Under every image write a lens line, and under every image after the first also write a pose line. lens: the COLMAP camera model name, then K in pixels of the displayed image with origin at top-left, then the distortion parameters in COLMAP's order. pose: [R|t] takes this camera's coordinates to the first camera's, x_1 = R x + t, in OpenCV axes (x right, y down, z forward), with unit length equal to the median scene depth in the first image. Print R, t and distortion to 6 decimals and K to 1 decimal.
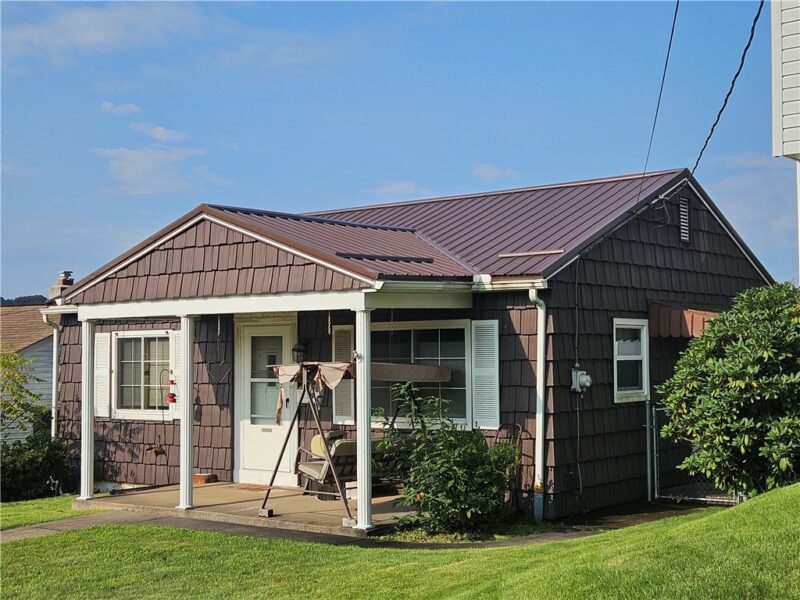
lens RADIAL K [[1055.7, 0, 400.0], [0, 1055.7, 300.0], [0, 0, 1]] dist [0.104412, 0.047767]
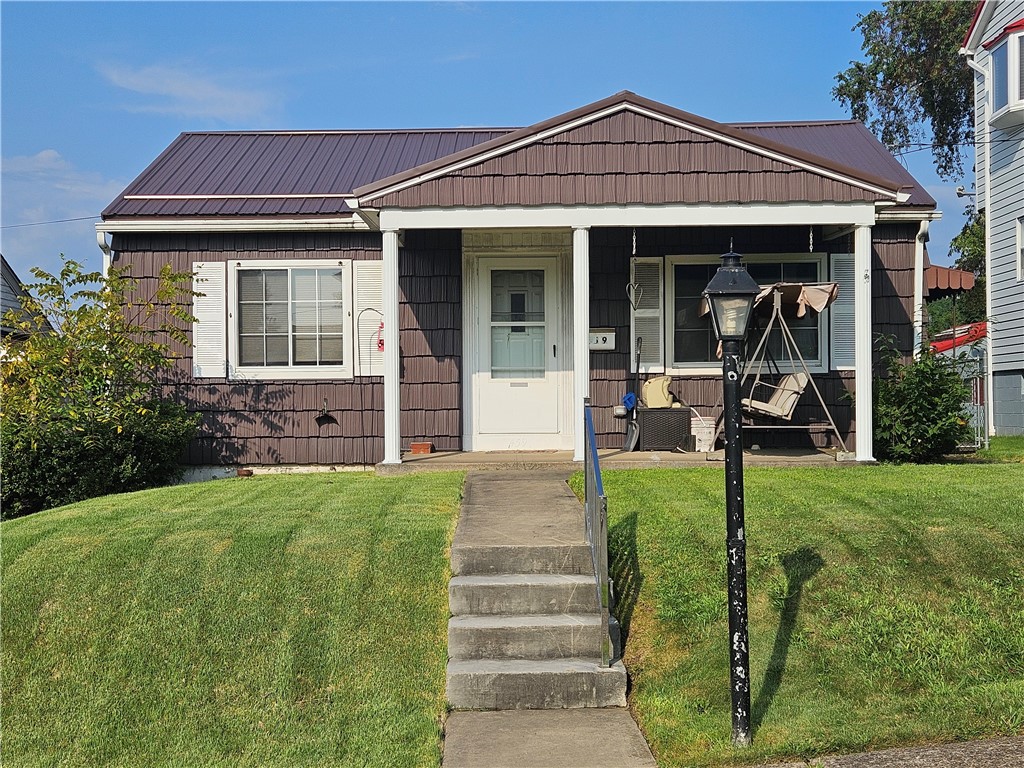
lens RADIAL K [[1351.3, 0, 512.0], [0, 1351.3, 384.0], [0, 0, 1]] dist [0.104412, 0.047767]
pose [[0.835100, 0.006741, 0.550057, -0.688899], [-0.030840, 0.998926, 0.034580, 0.084632], [-0.549233, -0.045841, 0.834411, 0.129282]]
